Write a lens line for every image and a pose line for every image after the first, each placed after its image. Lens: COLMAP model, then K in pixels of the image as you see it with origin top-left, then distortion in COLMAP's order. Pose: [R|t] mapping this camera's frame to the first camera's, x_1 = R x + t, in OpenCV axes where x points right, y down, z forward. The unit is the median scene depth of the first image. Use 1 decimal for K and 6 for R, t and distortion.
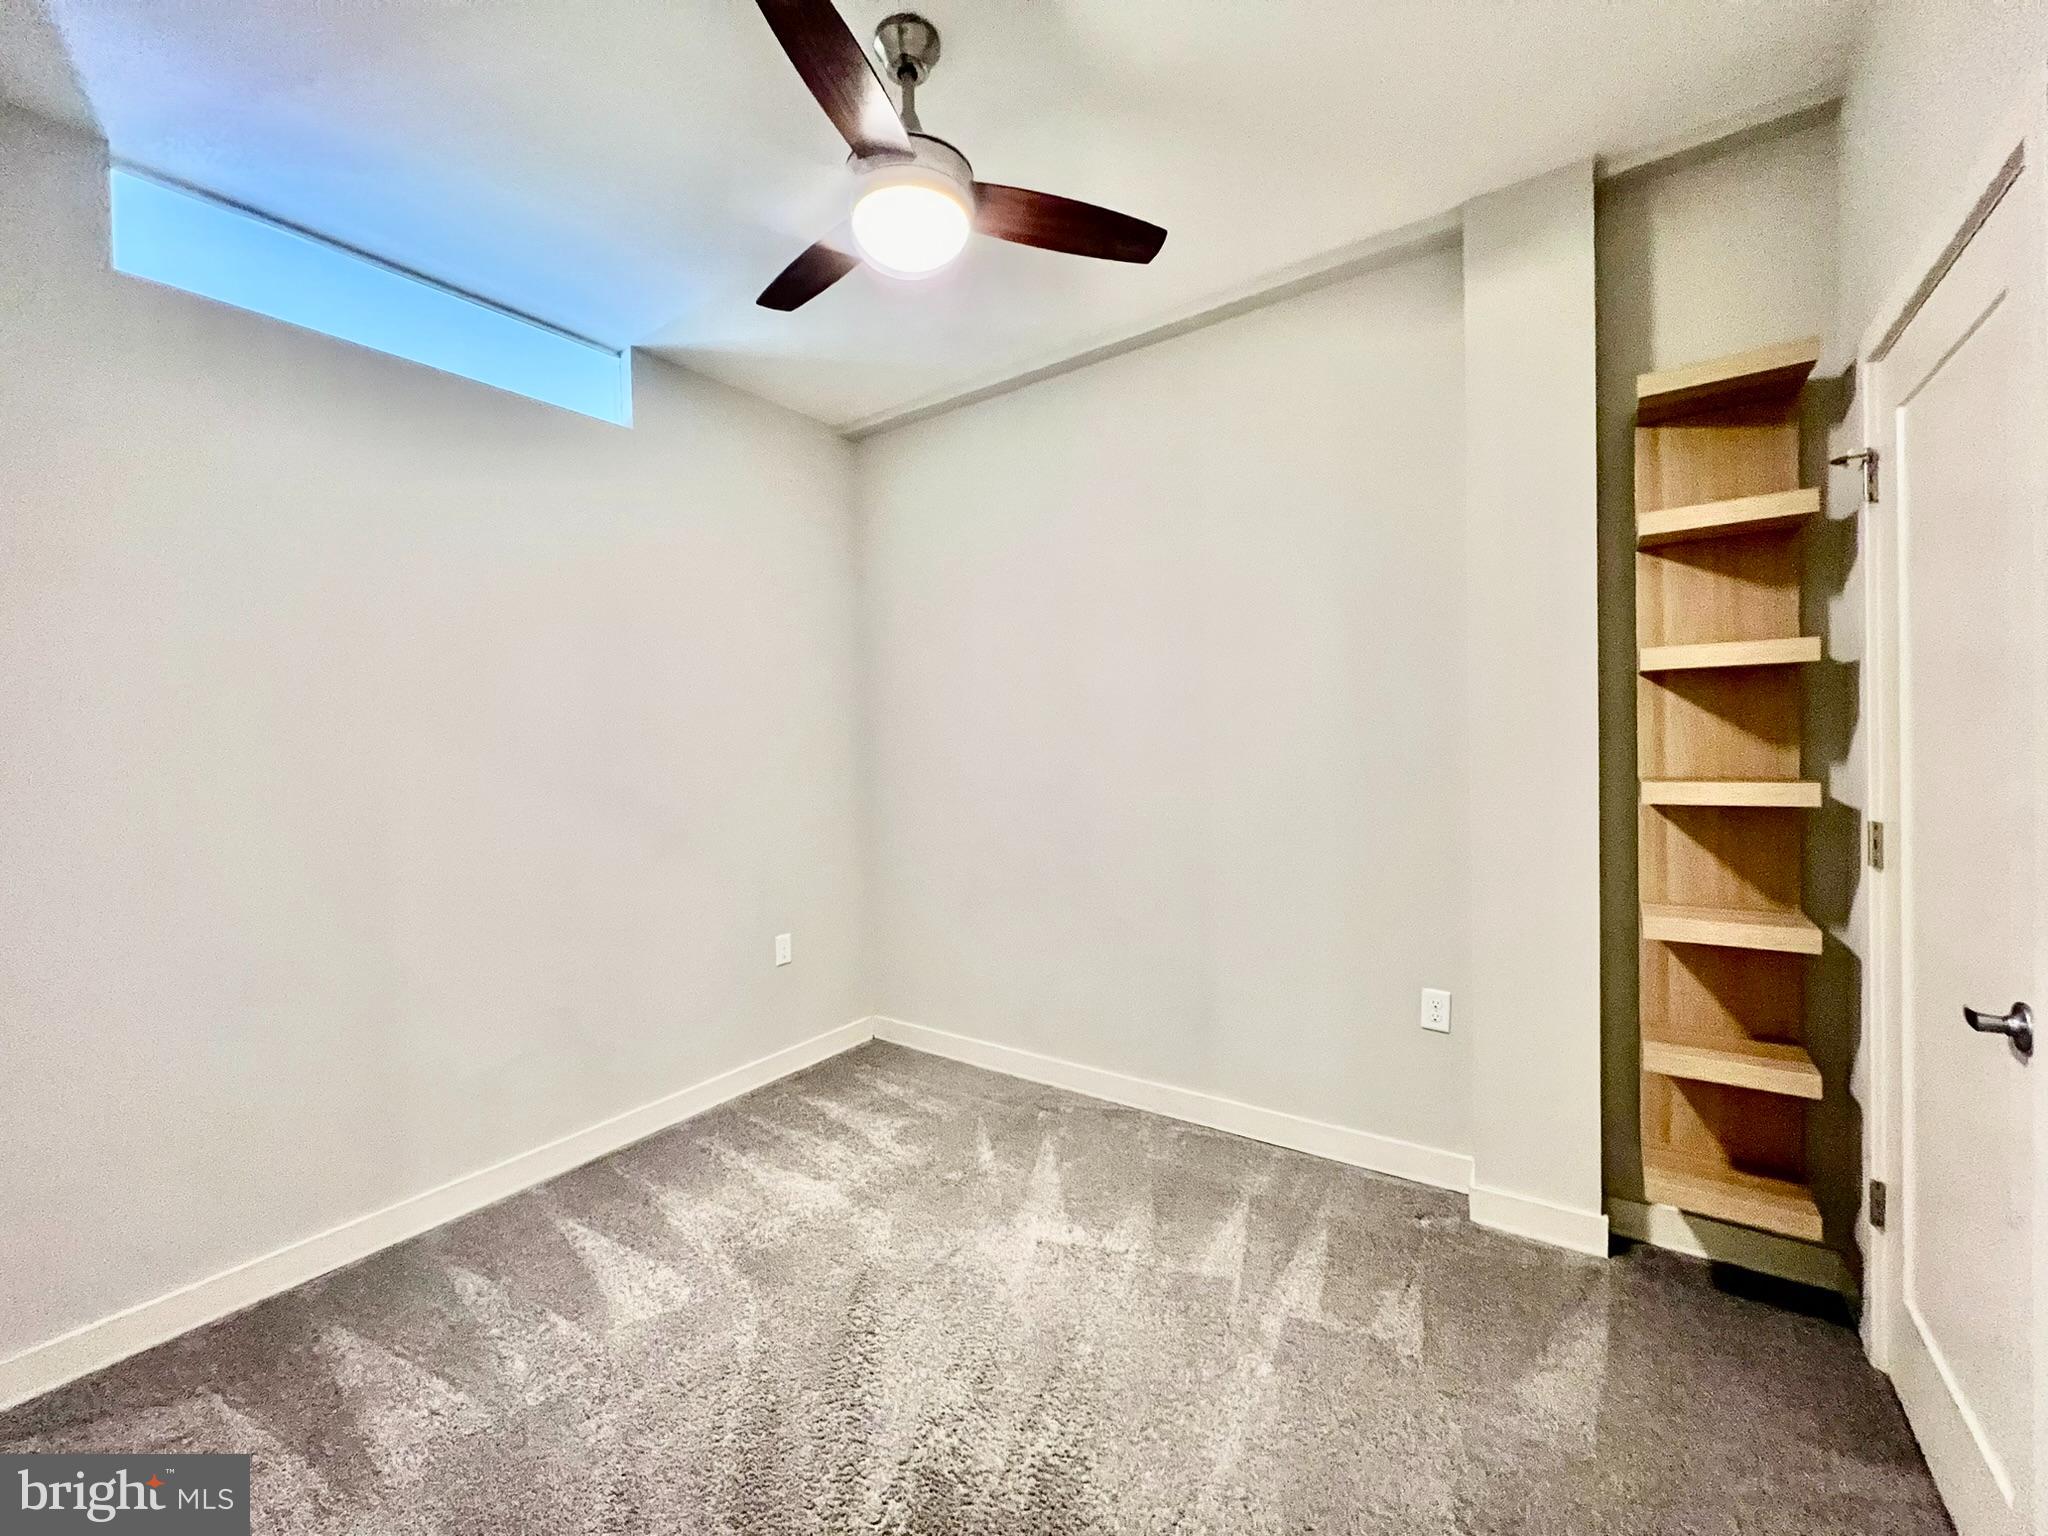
lens RADIAL K [[819.0, 0, 1018.9], [0, 819.0, 758.8], [0, 0, 1]] dist [-0.002088, -0.000450]
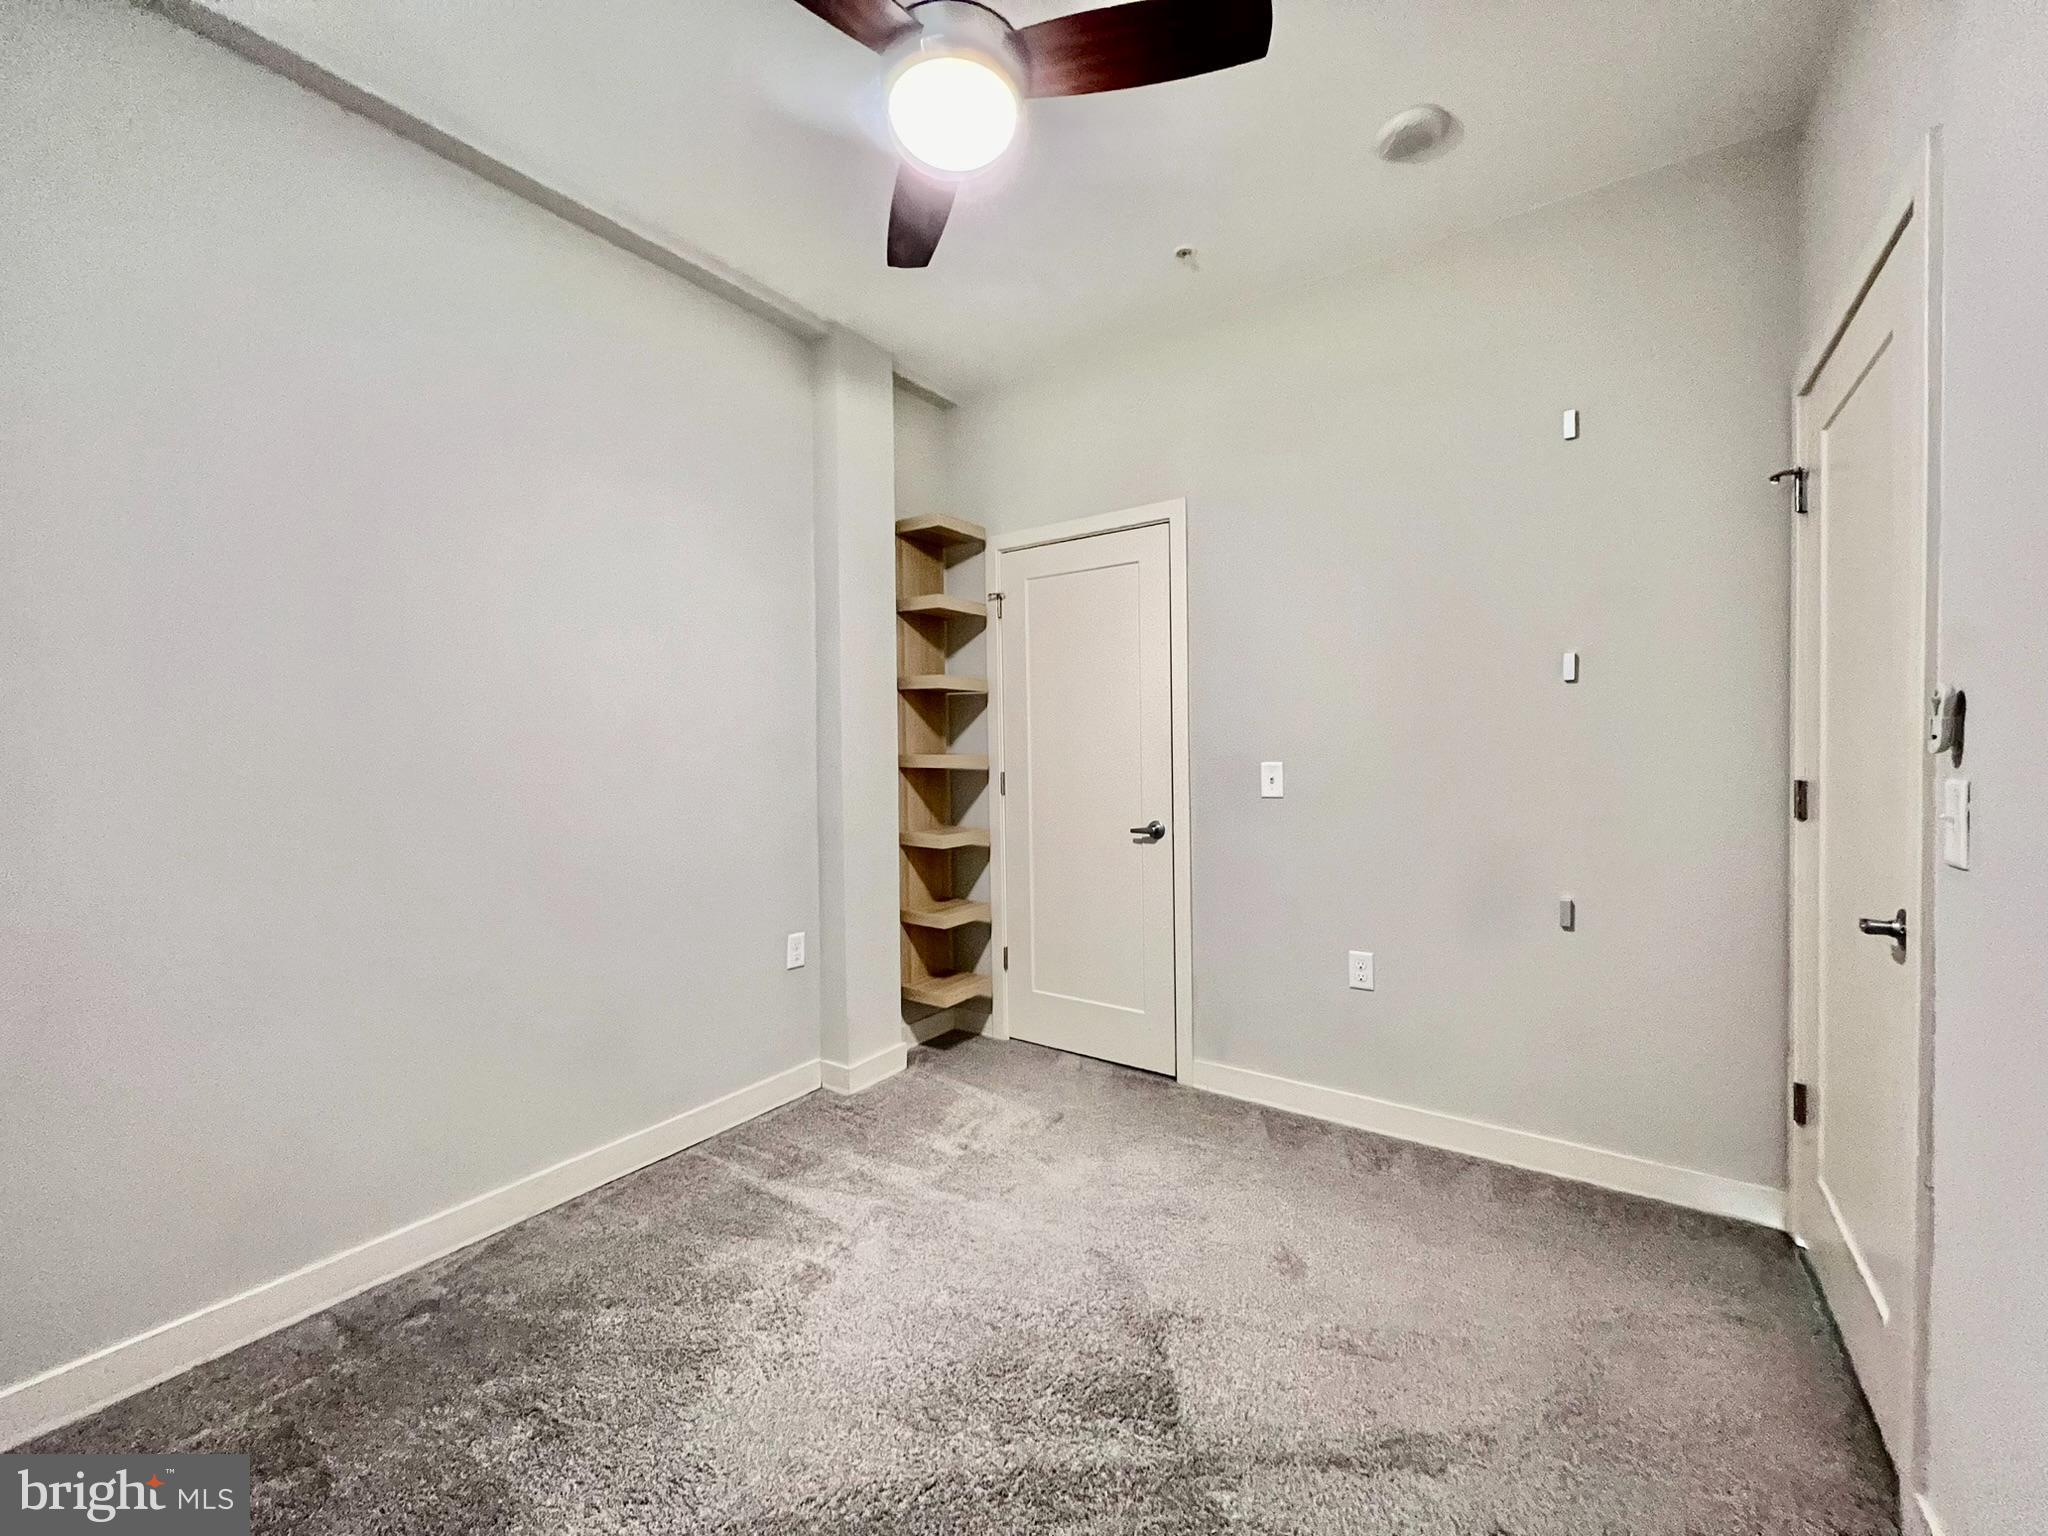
lens RADIAL K [[819.0, 0, 1018.9], [0, 819.0, 758.8], [0, 0, 1]] dist [-0.002088, -0.000450]
pose [[0.001163, 0.014729, 0.999891, -0.853175], [0.036173, 0.999237, -0.014761, 0.065201], [-0.999345, 0.036187, 0.000630, 0.798605]]
